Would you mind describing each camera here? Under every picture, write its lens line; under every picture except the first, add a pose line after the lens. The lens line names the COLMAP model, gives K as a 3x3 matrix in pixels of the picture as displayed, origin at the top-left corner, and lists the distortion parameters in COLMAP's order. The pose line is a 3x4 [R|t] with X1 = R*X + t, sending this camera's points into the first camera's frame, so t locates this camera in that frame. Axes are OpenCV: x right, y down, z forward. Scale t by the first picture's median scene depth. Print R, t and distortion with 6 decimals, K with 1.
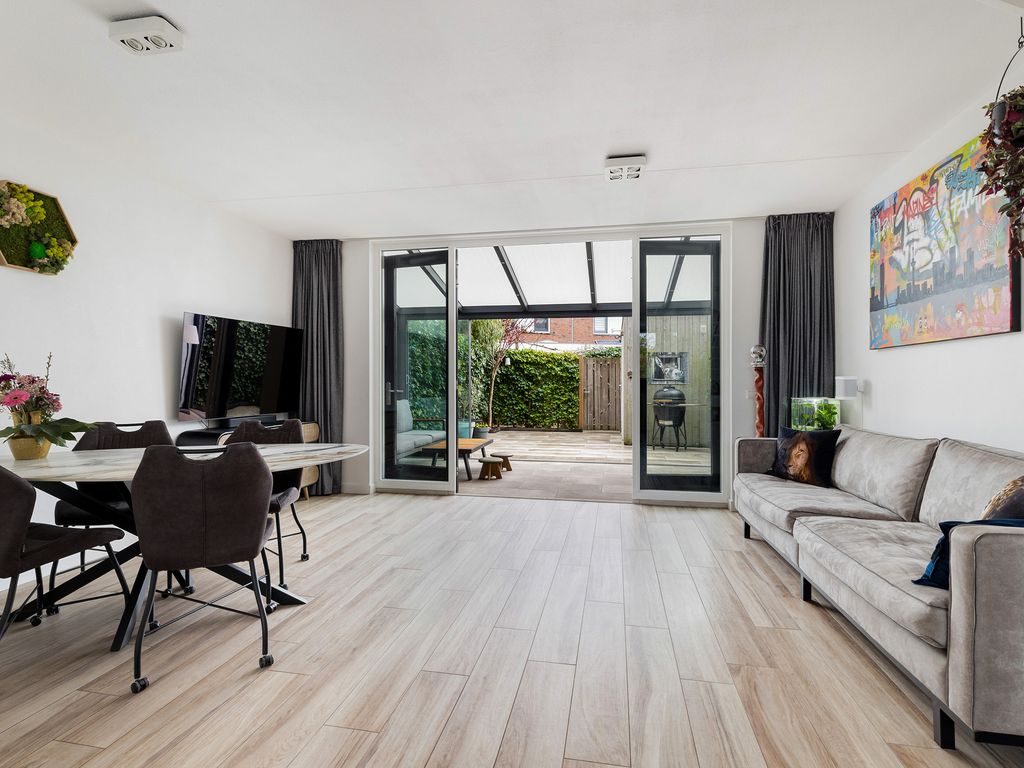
lens RADIAL K [[536.8, 0, 505.2], [0, 536.8, 381.3], [0, 0, 1]] dist [0.002695, -0.001199]
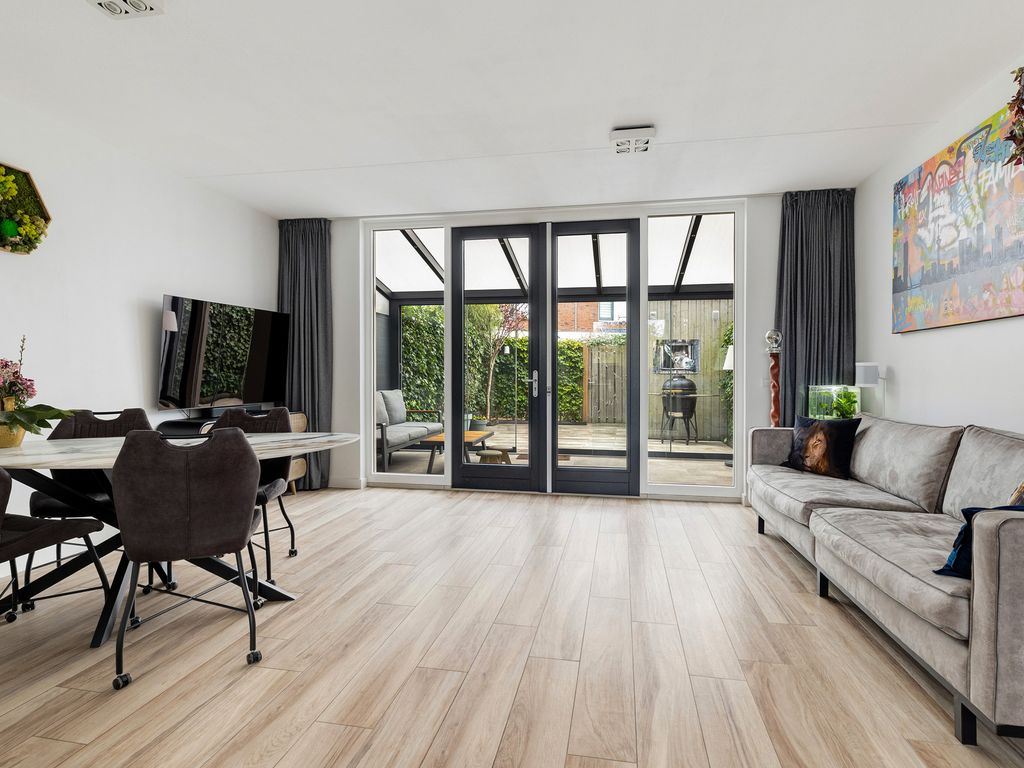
lens RADIAL K [[573.9, 0, 503.1], [0, 573.9, 375.6], [0, 0, 1]] dist [0.002354, -0.000499]
pose [[0.999998, -0.001036, -0.001774, -0.000980], [0.001045, 0.999984, 0.005473, 0.011315], [0.001769, -0.005475, 0.999983, -0.009540]]
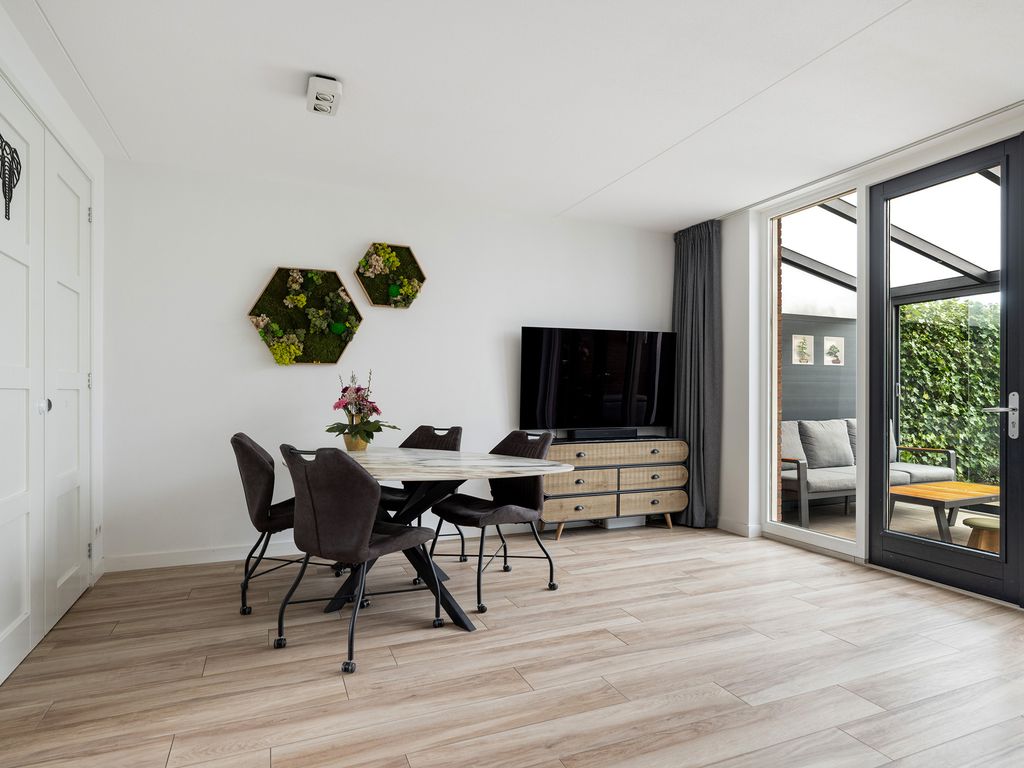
lens RADIAL K [[573.9, 0, 501.2], [0, 573.9, 393.9], [0, 0, 1]] dist [0.002354, -0.000499]
pose [[0.565763, -0.003894, -0.824559, 0.413962], [0.001934, 0.999992, -0.003396, 0.009922], [0.824565, 0.000327, 0.565766, 0.430759]]
